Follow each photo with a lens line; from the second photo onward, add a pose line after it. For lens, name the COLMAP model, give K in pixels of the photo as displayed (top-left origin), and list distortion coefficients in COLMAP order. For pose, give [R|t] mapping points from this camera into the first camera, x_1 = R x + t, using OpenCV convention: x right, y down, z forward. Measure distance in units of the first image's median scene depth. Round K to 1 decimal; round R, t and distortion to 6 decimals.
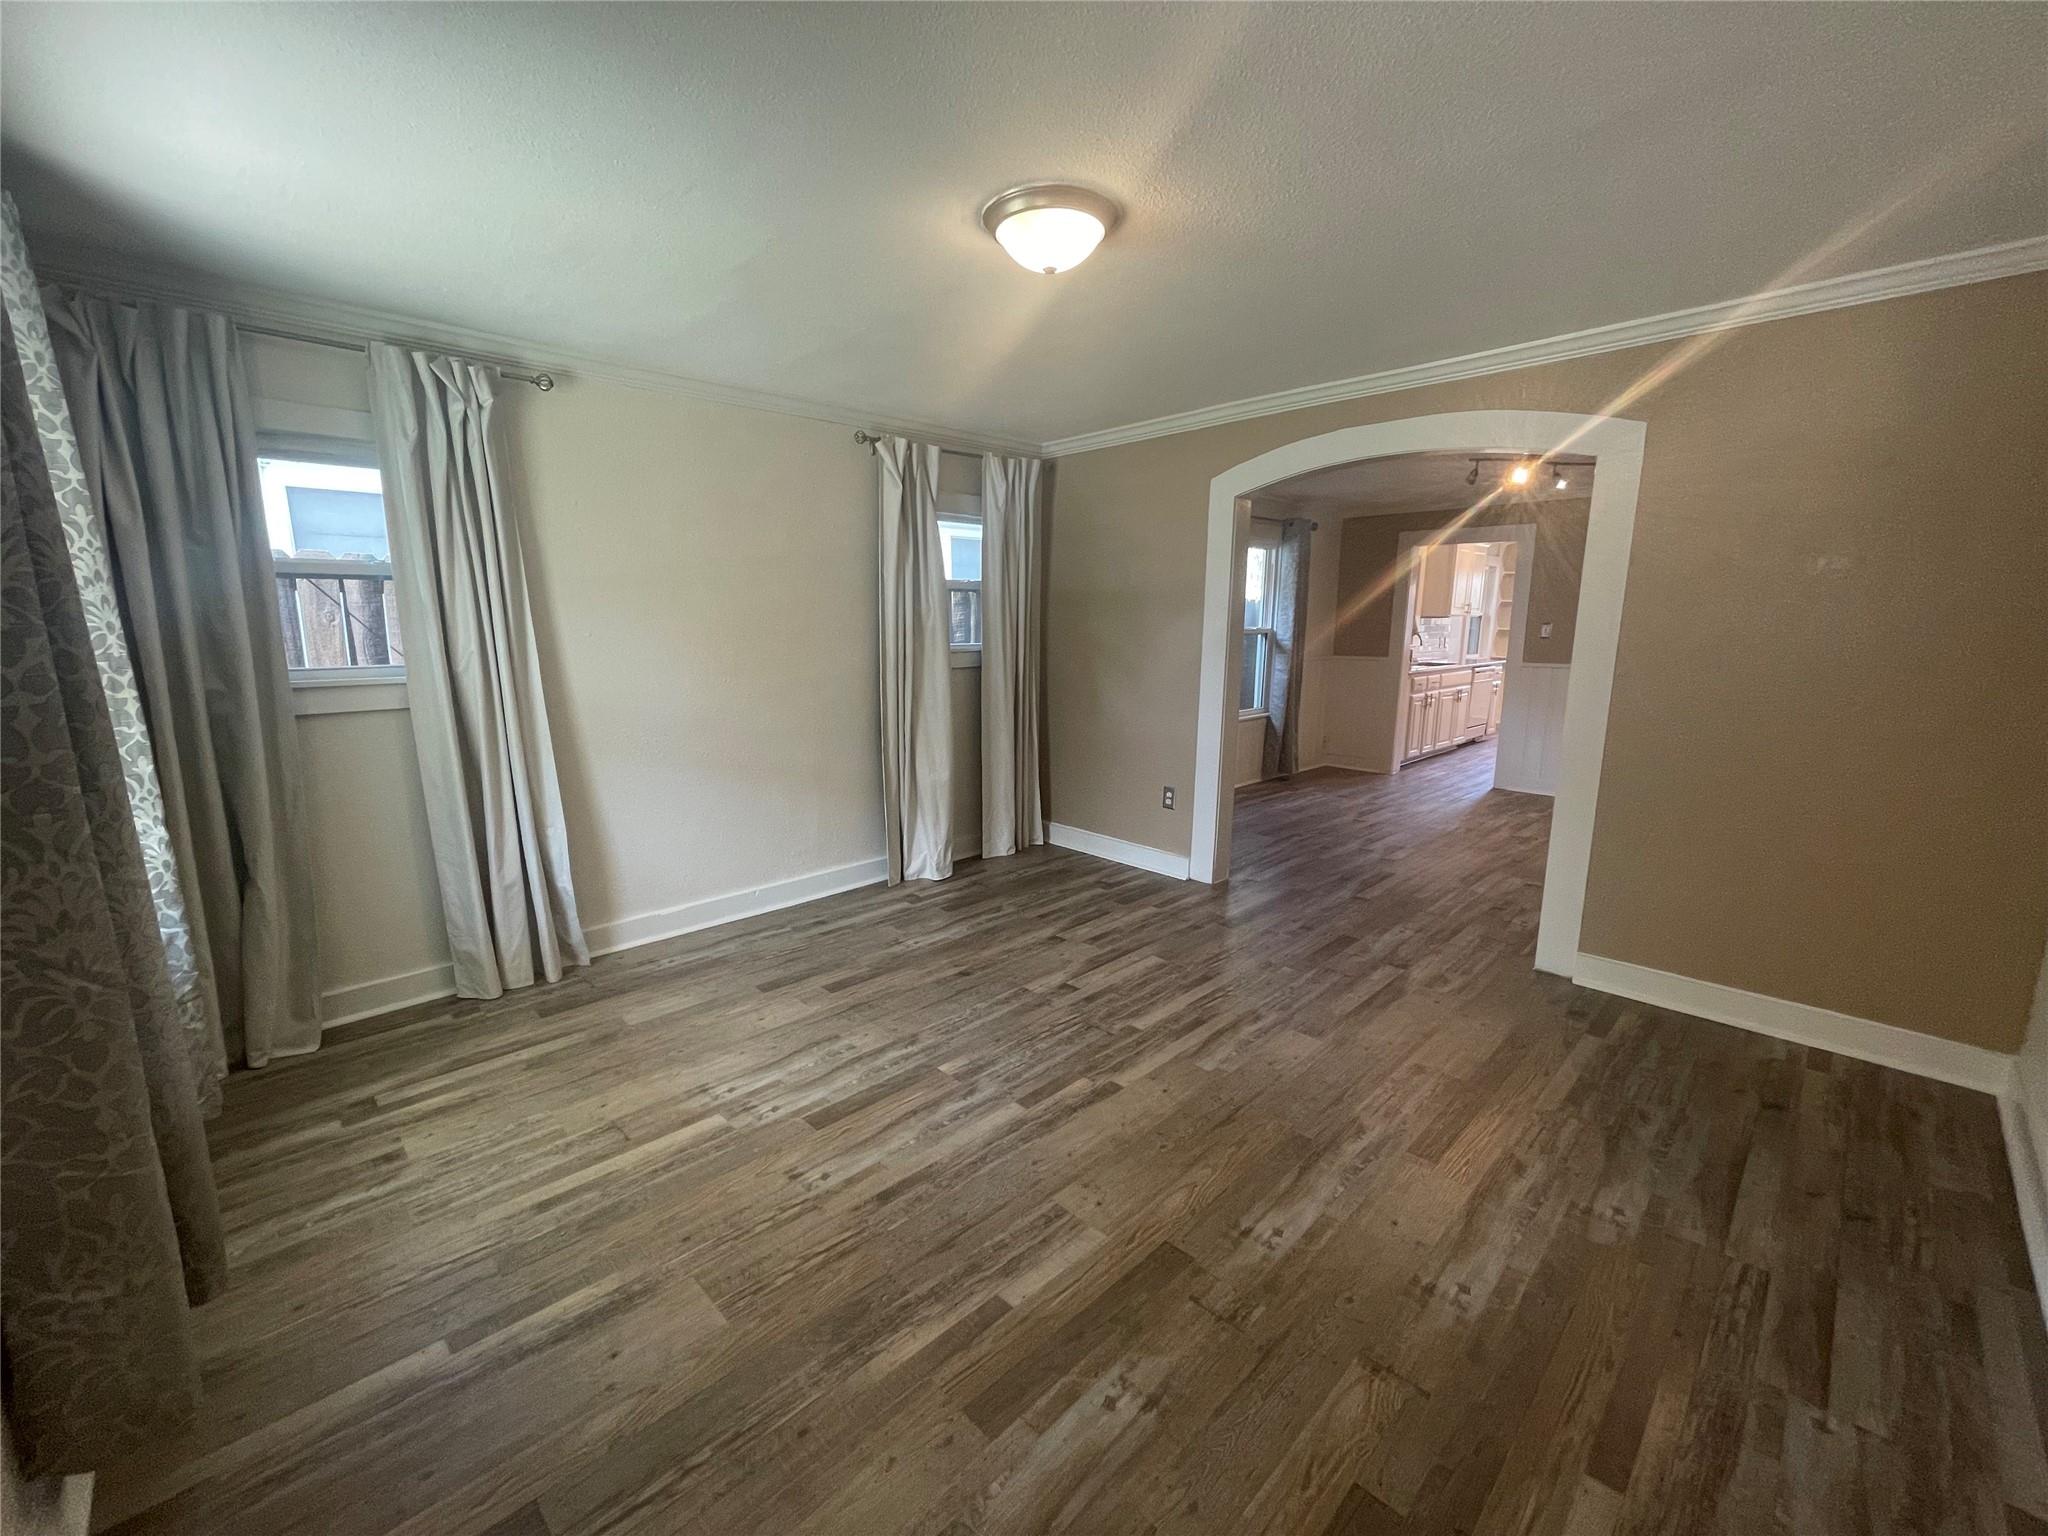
lens RADIAL K [[831.0, 0, 1017.2], [0, 831.0, 769.8], [0, 0, 1]] dist [0.000245, 0.001192]
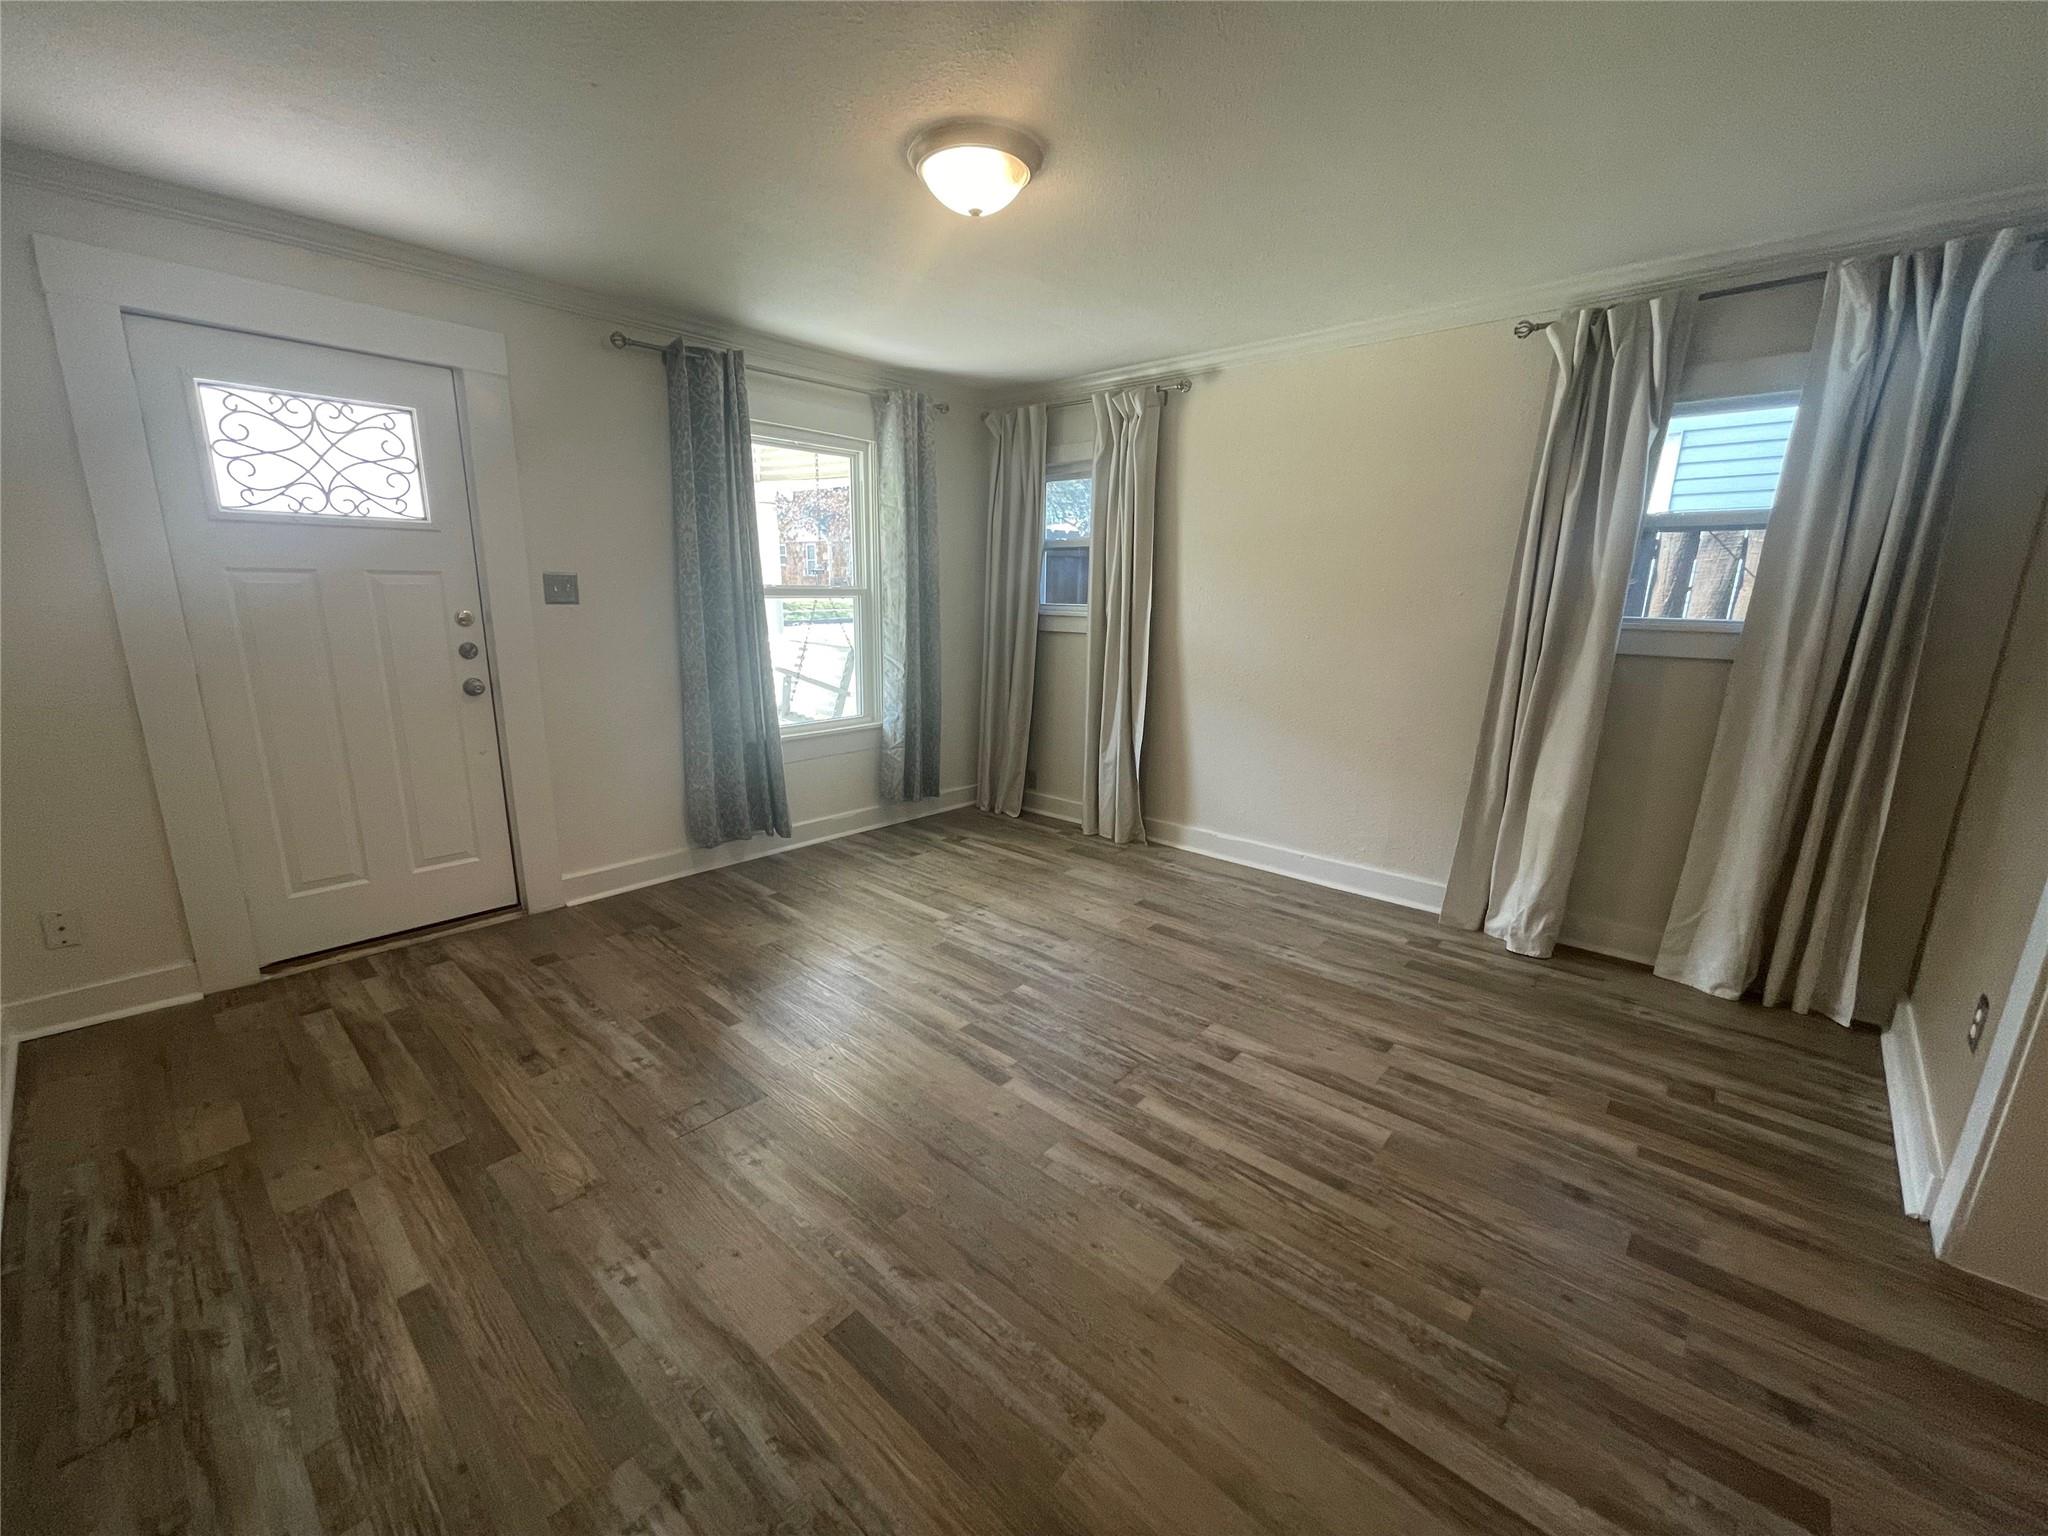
lens RADIAL K [[831.0, 0, 1016.8], [0, 831.0, 778.2], [0, 0, 1]] dist [0.000245, 0.001192]
pose [[0.057935, 0.232836, -0.970789, 0.747629], [-0.188040, 0.957562, 0.218441, -0.116952], [0.980451, 0.169892, 0.099259, 0.689299]]
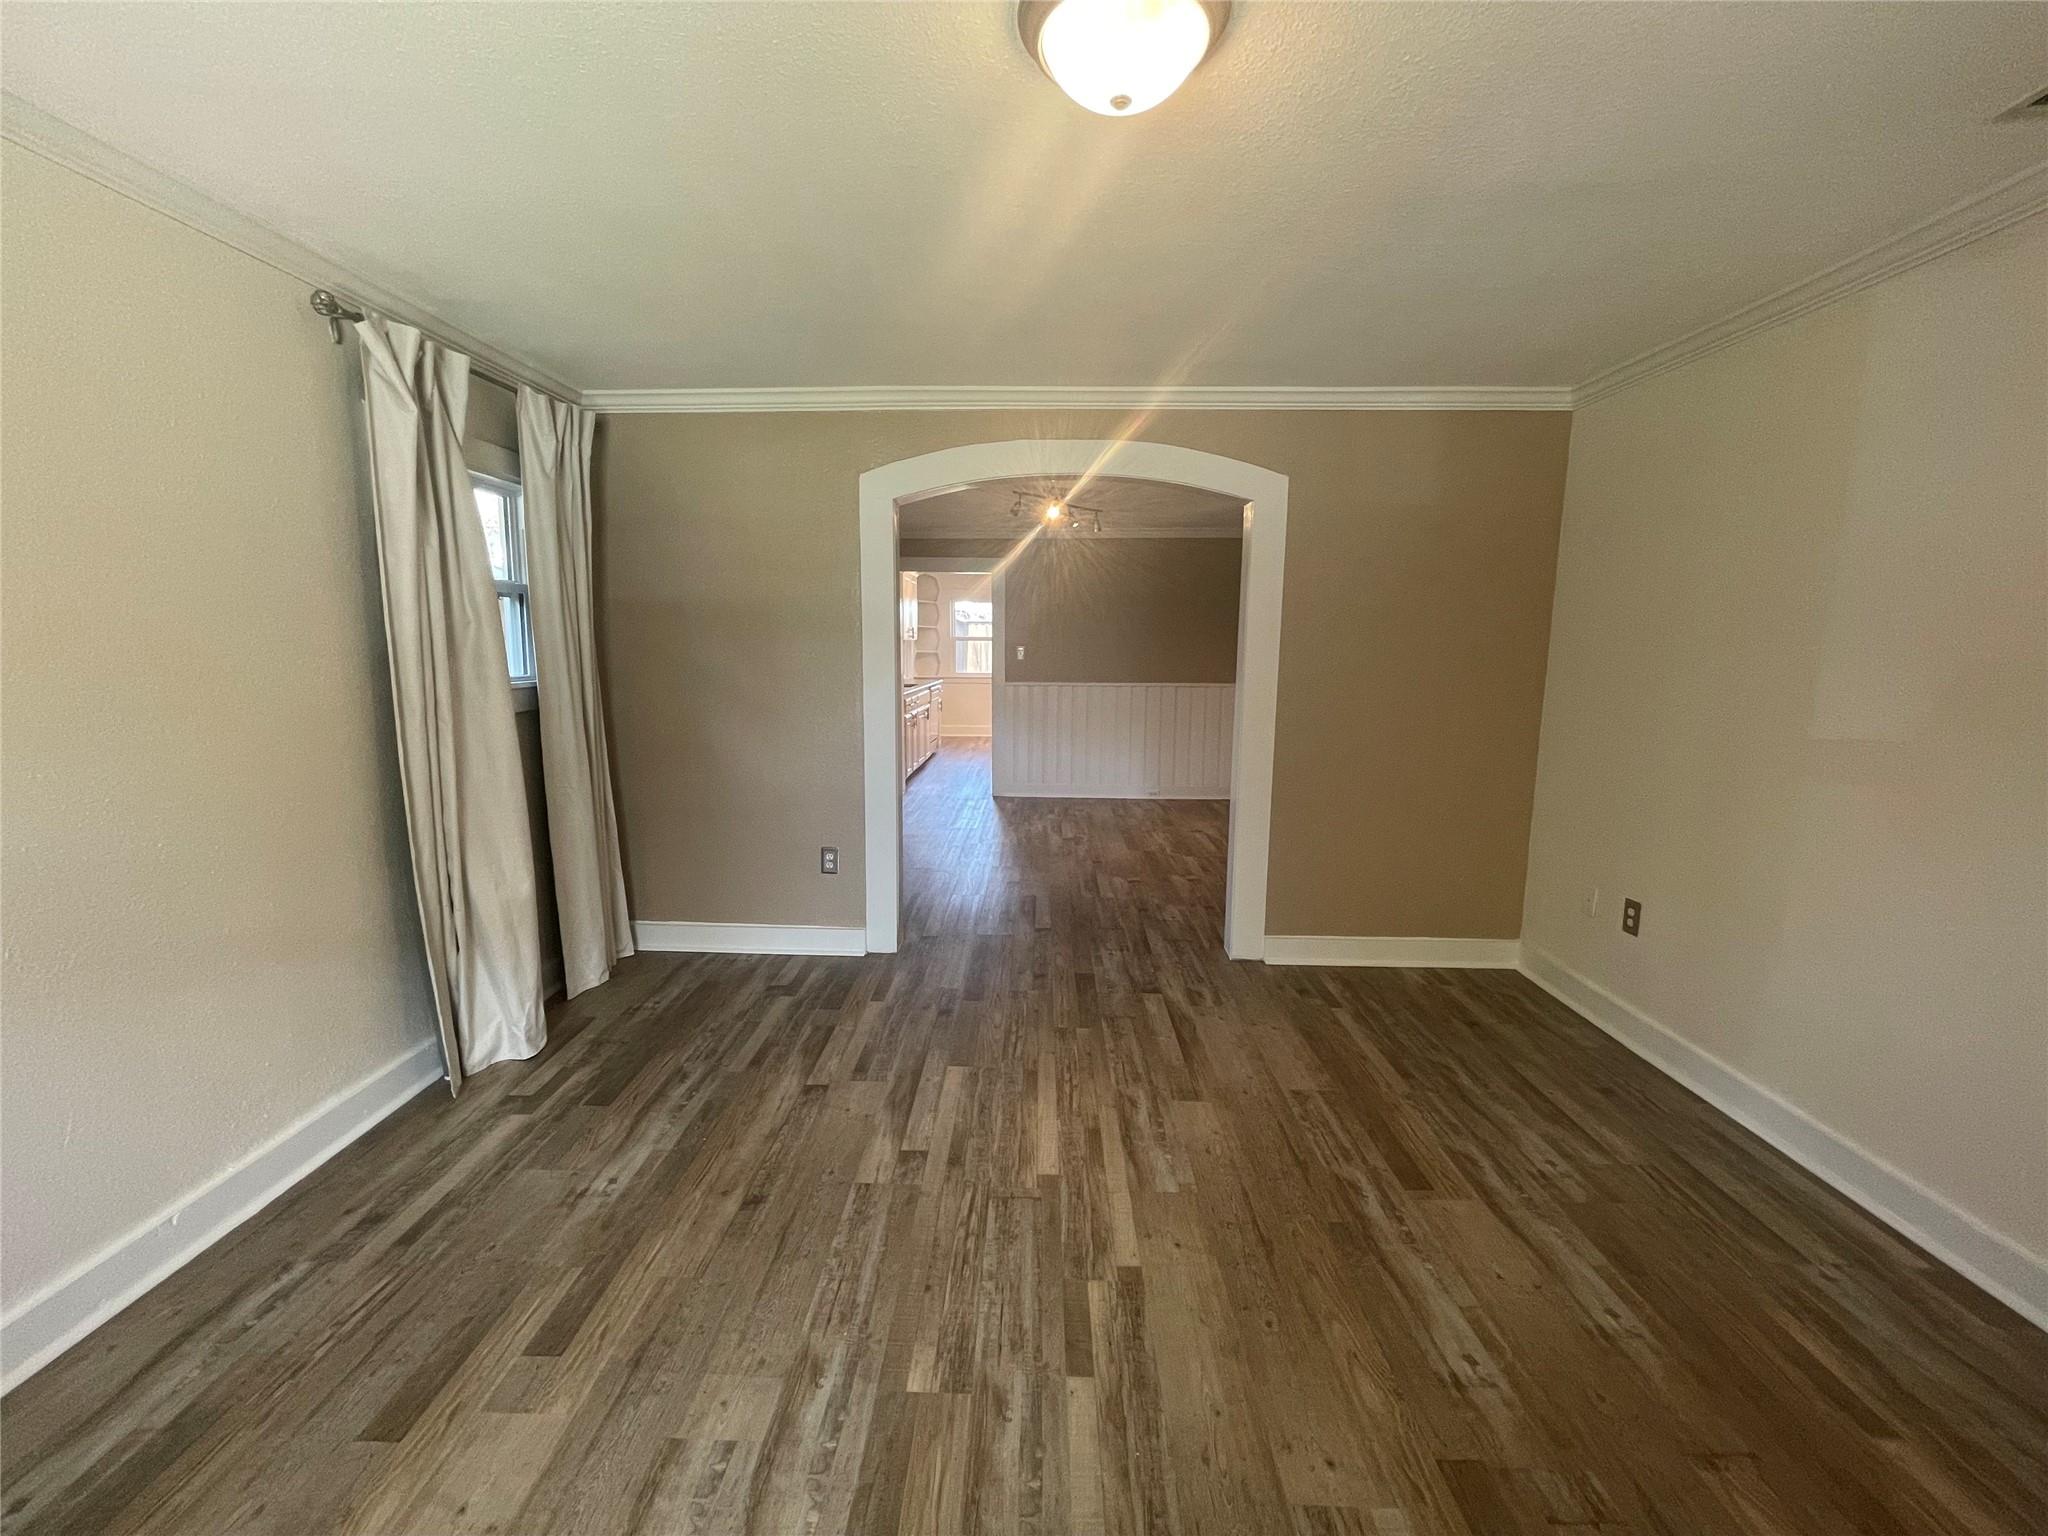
lens RADIAL K [[831.0, 0, 1017.4], [0, 831.0, 770.0], [0, 0, 1]] dist [0.000245, 0.001192]
pose [[0.722109, -0.101139, 0.684346, -0.331374], [0.118359, 0.992731, 0.021824, -0.072220], [-0.681579, 0.065240, 0.728831, 0.397421]]
